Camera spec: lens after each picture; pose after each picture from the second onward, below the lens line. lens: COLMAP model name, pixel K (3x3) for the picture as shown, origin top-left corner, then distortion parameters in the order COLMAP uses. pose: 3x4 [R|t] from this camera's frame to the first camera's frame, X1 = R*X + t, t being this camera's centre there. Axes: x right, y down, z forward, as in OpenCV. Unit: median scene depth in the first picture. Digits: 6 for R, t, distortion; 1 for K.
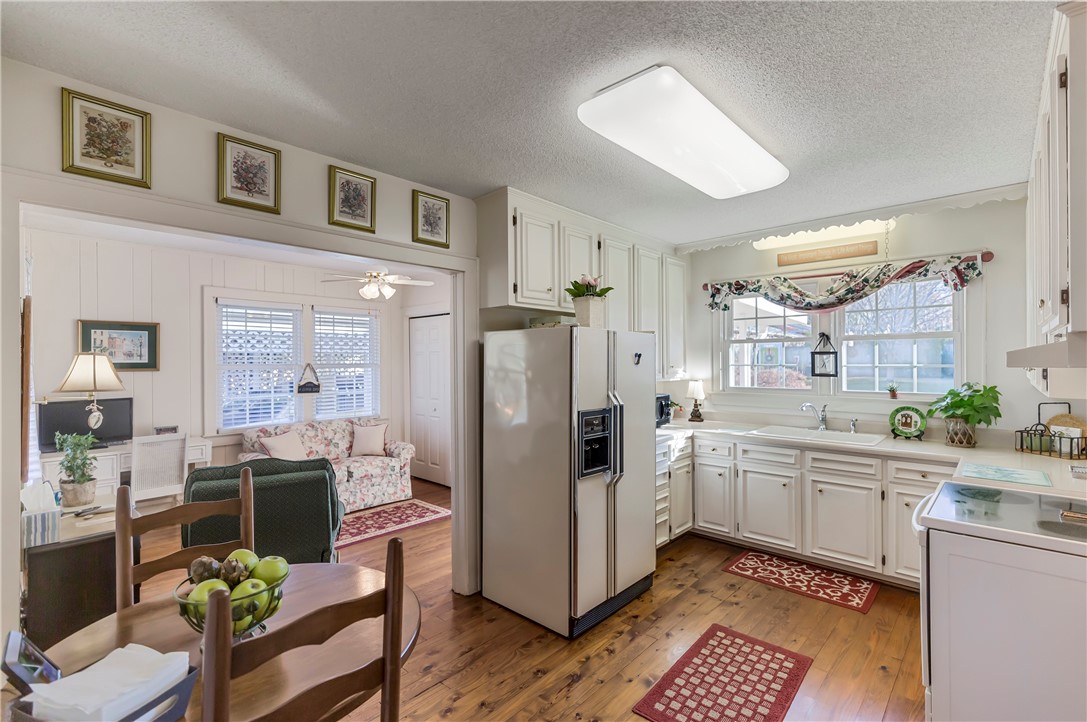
lens RADIAL K [[491.3, 0, 547.9], [0, 491.3, 355.8], [0, 0, 1]] dist [0.003192, 0.000357]
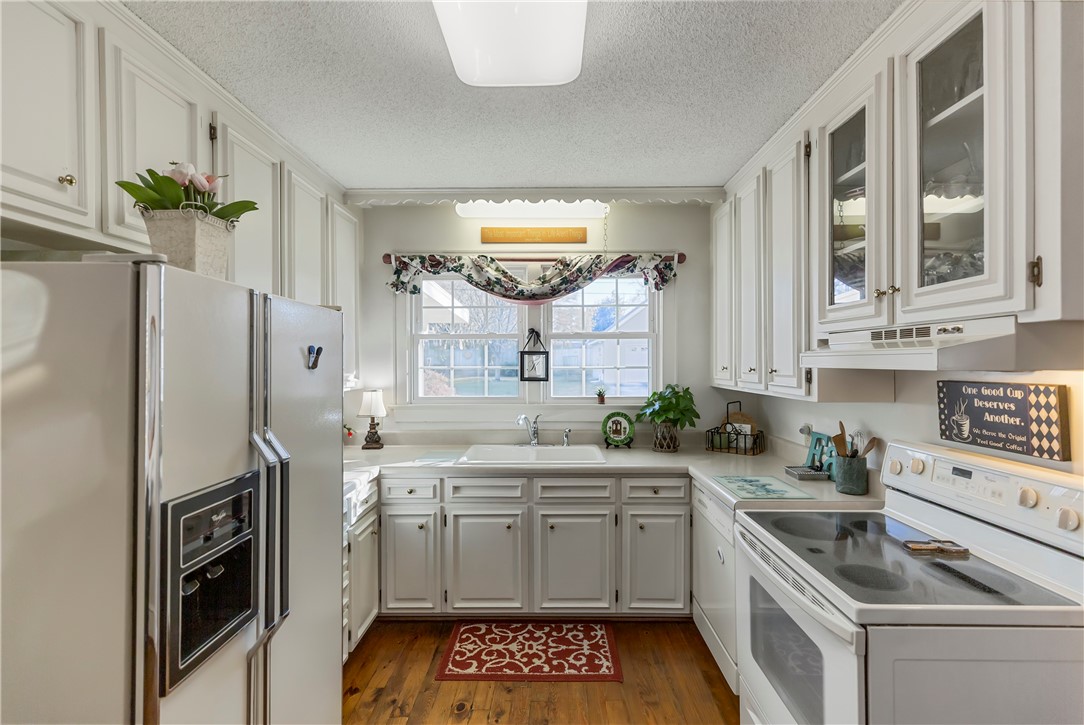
lens RADIAL K [[486.4, 0, 547.4], [0, 486.4, 361.2], [0, 0, 1]] dist [0.003624, 0.000353]
pose [[0.739361, 0.002016, 0.673306, 0.022872], [-0.007330, 0.999960, 0.005054, 0.004650], [-0.673269, -0.008672, 0.739346, 0.415505]]
